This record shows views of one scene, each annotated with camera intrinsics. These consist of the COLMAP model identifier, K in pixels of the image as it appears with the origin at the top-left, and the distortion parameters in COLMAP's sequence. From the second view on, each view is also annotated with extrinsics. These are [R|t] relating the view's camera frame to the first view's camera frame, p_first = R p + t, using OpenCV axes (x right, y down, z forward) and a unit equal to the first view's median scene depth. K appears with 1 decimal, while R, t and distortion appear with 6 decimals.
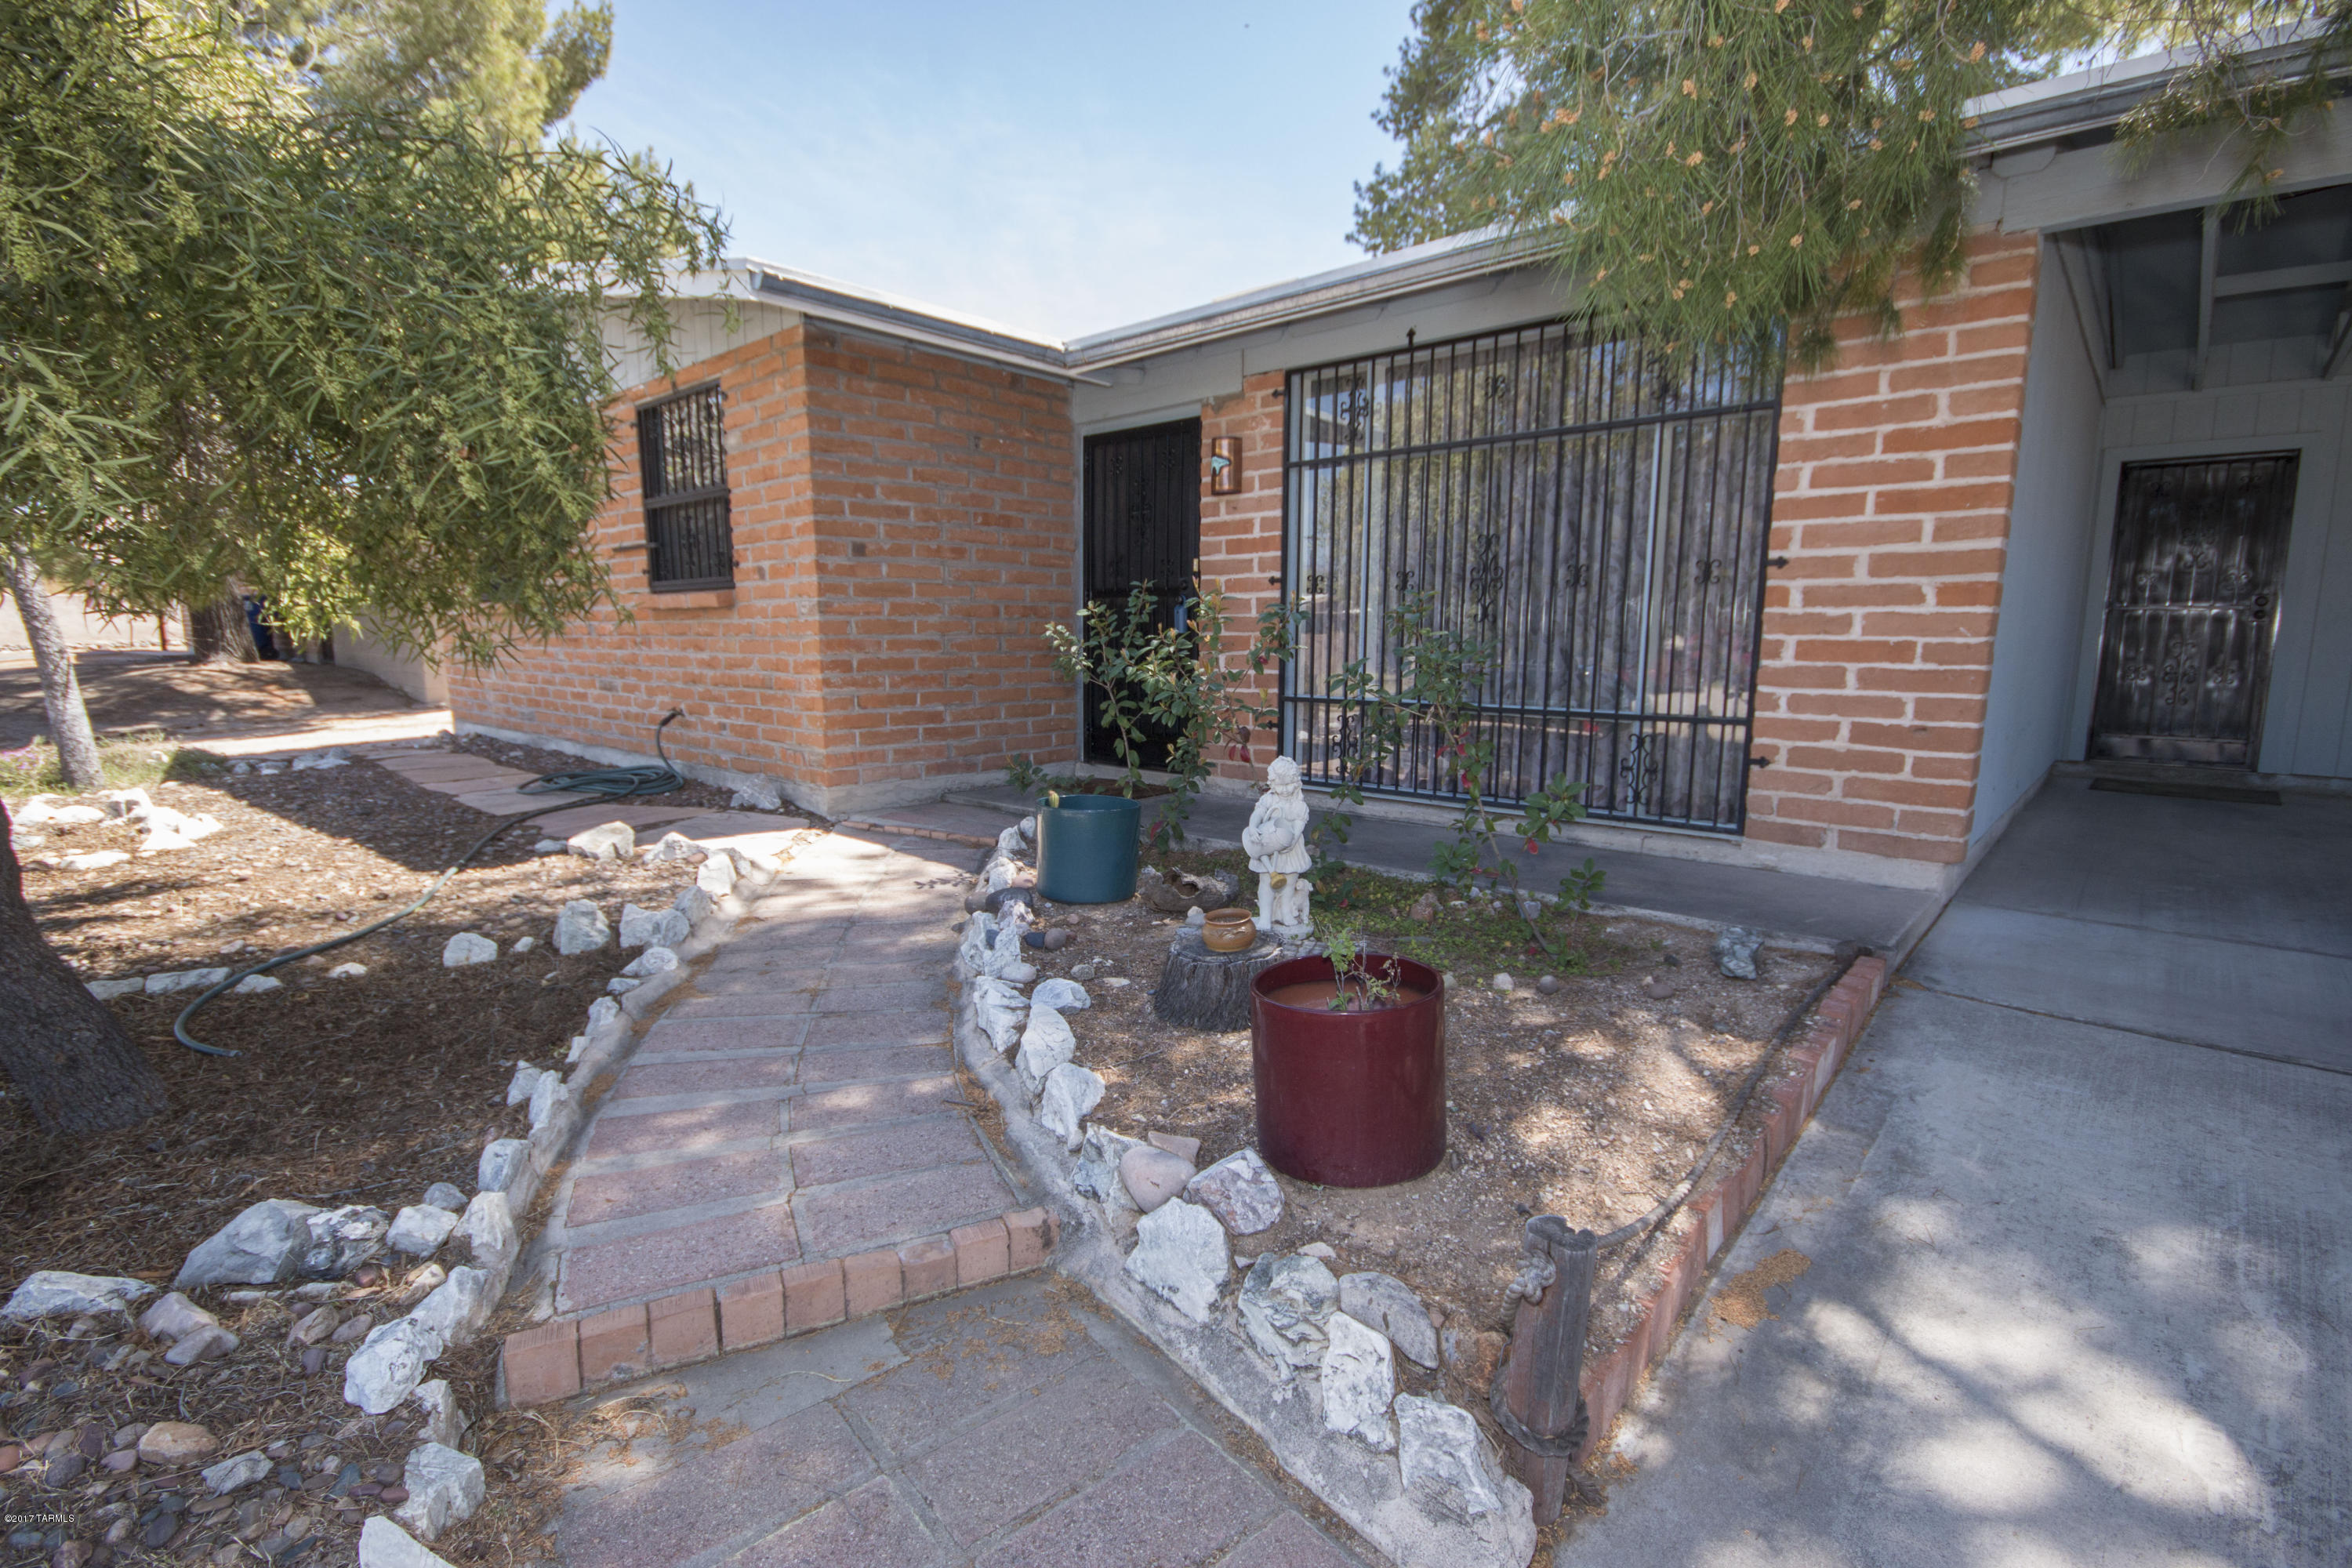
lens RADIAL K [[1070.5, 0, 1177.7], [0, 1070.5, 796.2], [0, 0, 1]] dist [0.017447, -0.015392]
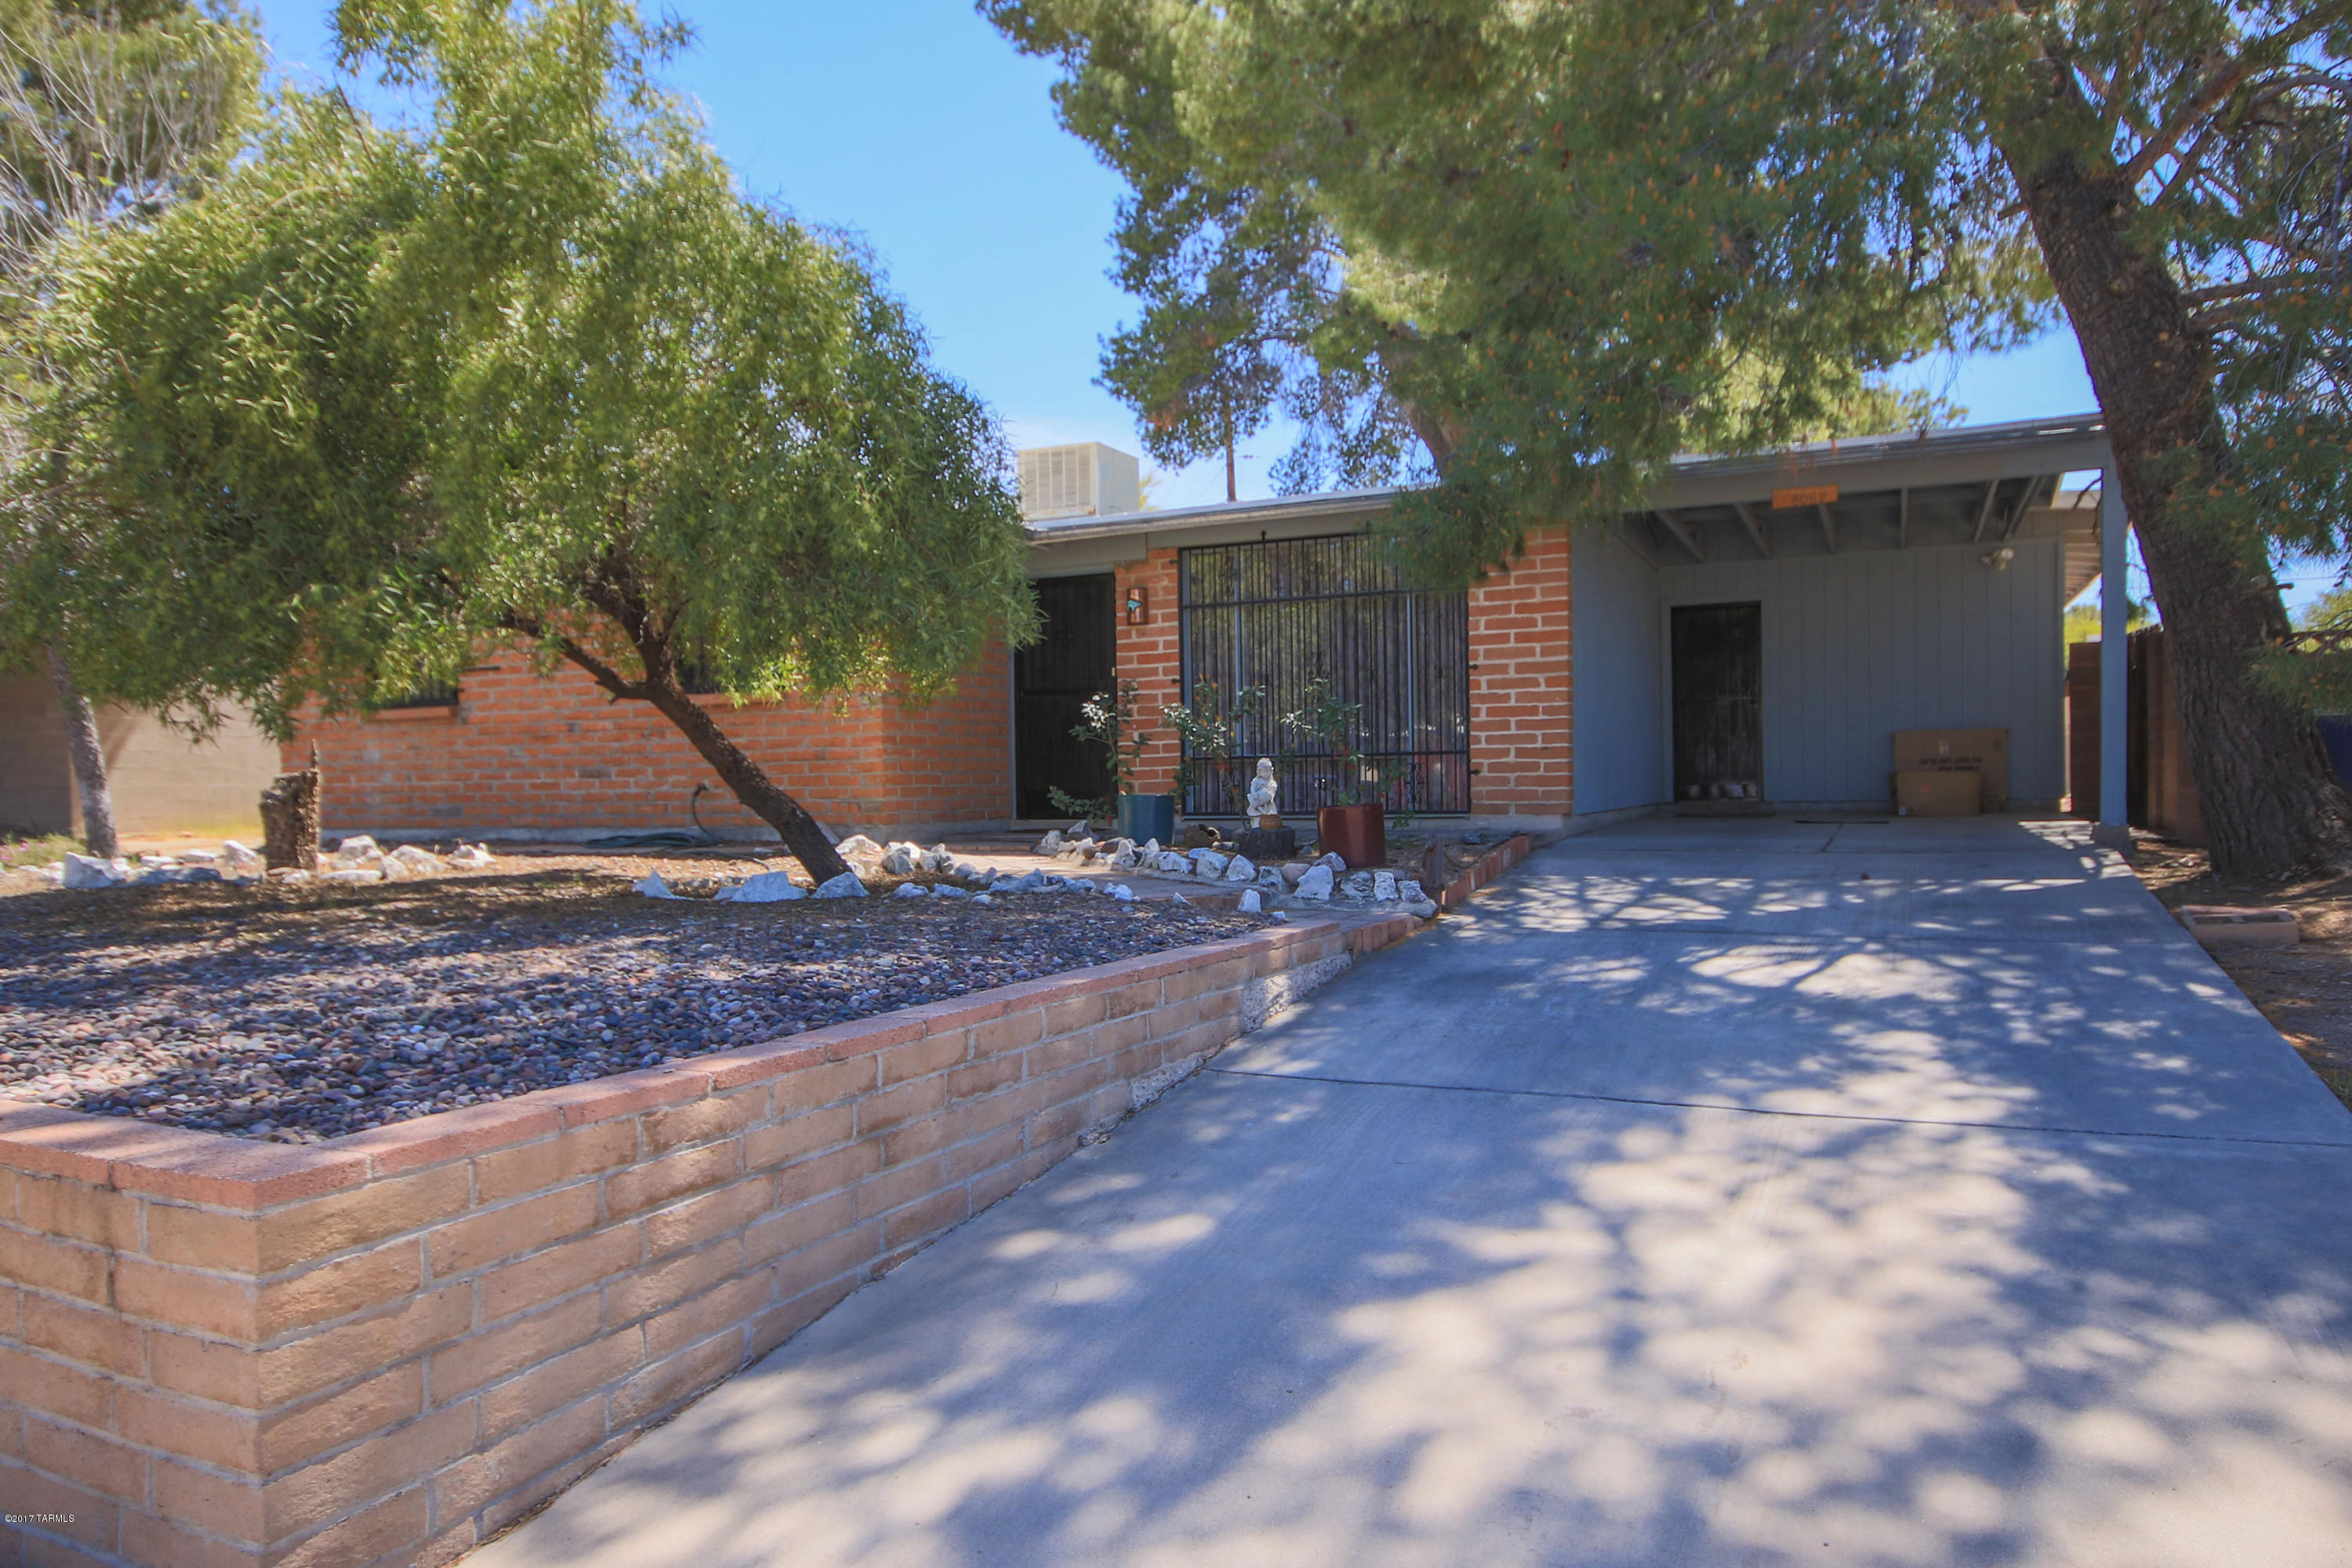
lens RADIAL K [[1340.3, 0, 1212.6], [0, 1340.3, 791.3], [0, 0, 1]] dist [0.011612, 0.001823]
pose [[0.954657, -0.027629, 0.296424, -0.593315], [0.066994, 0.990084, -0.123475, 0.262135], [-0.290073, 0.137734, 0.947041, -1.084502]]
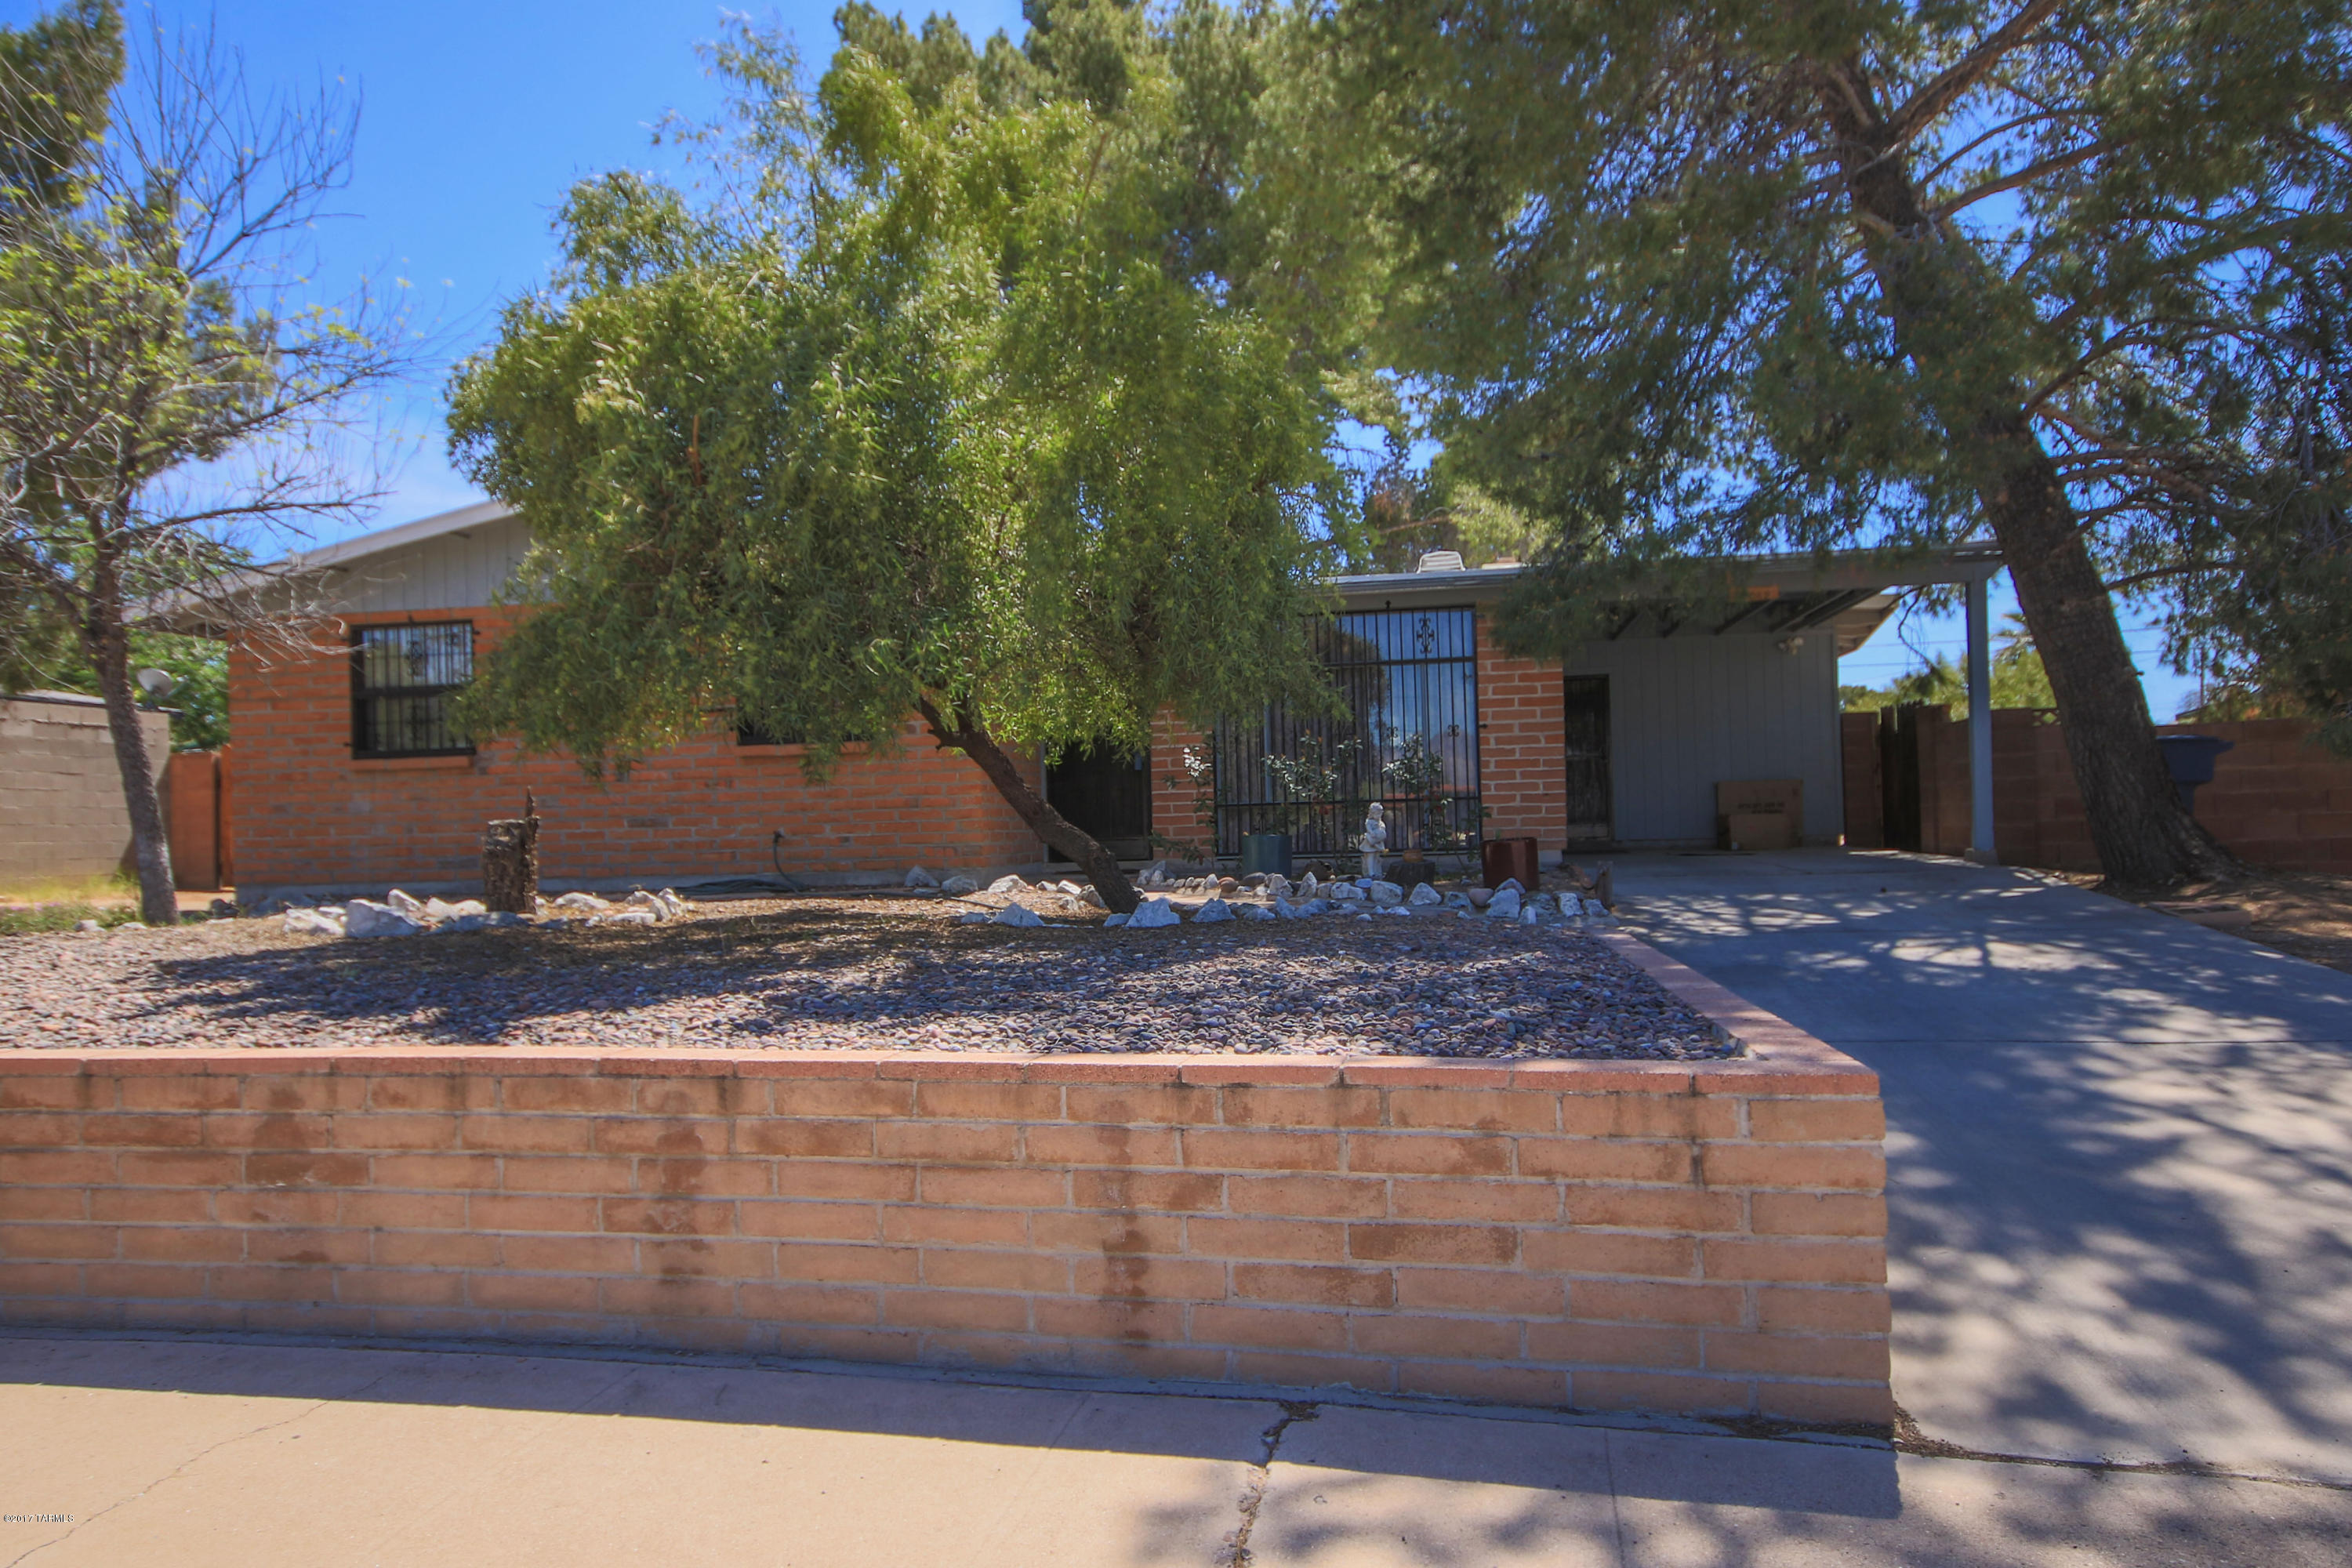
lens RADIAL K [[1267.2, 0, 1177.8], [0, 1267.2, 795.9], [0, 0, 1]] dist [0.009681, 0.000830]
pose [[0.860974, -0.018281, 0.508320, -1.340623], [0.104985, 0.984222, -0.142424, 0.237412], [-0.497696, 0.175989, 0.849309, -0.913838]]
